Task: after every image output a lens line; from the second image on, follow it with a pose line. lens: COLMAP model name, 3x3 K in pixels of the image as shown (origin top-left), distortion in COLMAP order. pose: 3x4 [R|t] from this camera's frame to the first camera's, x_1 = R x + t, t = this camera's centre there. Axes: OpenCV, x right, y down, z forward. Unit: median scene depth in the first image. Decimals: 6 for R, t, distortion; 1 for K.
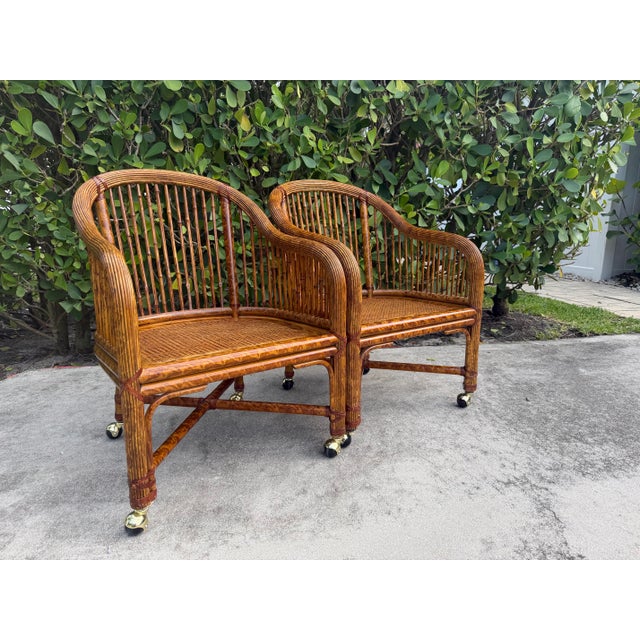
lens RADIAL K [[454.2, 0, 318.8], [0, 454.2, 320.6], [0, 0, 1]] dist [0.010760, -0.019956]
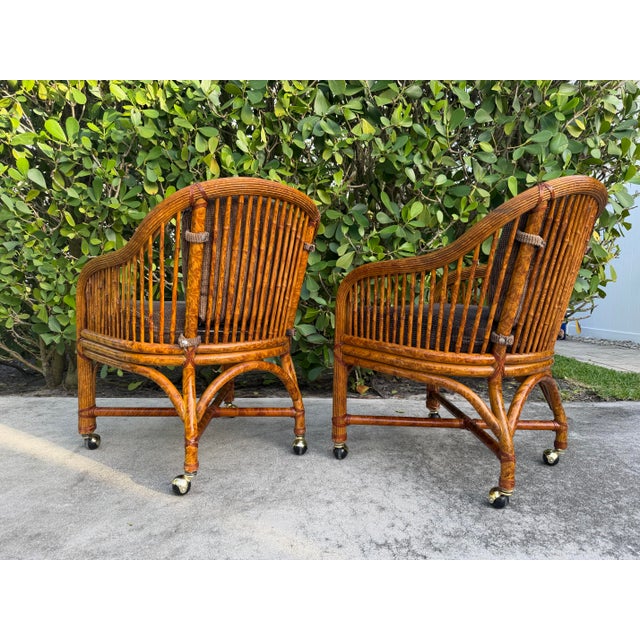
lens RADIAL K [[454.2, 0, 320.2], [0, 454.2, 318.6], [0, 0, 1]] dist [0.010760, -0.019956]
pose [[0.986303, 0.028663, -0.162433, 0.250130], [-0.053662, 0.986973, -0.151675, 0.051582], [0.155970, 0.158314, 0.974992, 0.076160]]
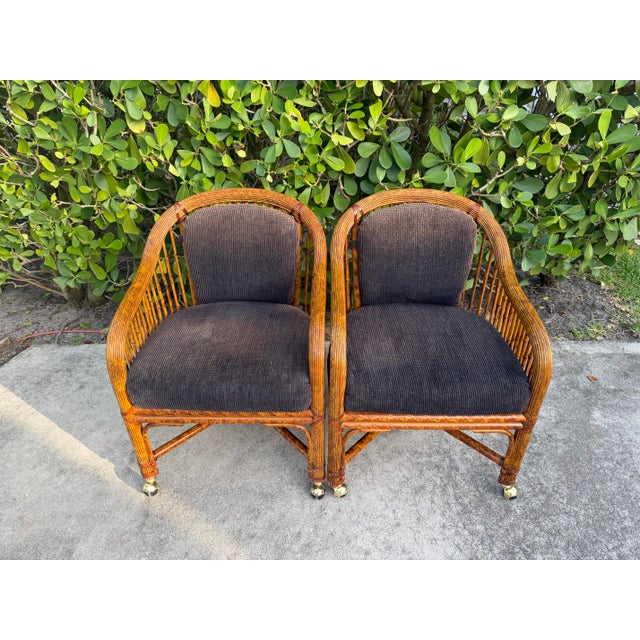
lens RADIAL K [[454.2, 0, 318.0], [0, 454.2, 320.8], [0, 0, 1]] dist [0.010760, -0.019956]
pose [[0.982458, 0.097343, -0.159063, 0.178542], [-0.035495, 0.934971, 0.352943, -0.346542], [0.183076, -0.341106, 0.922025, 0.164156]]
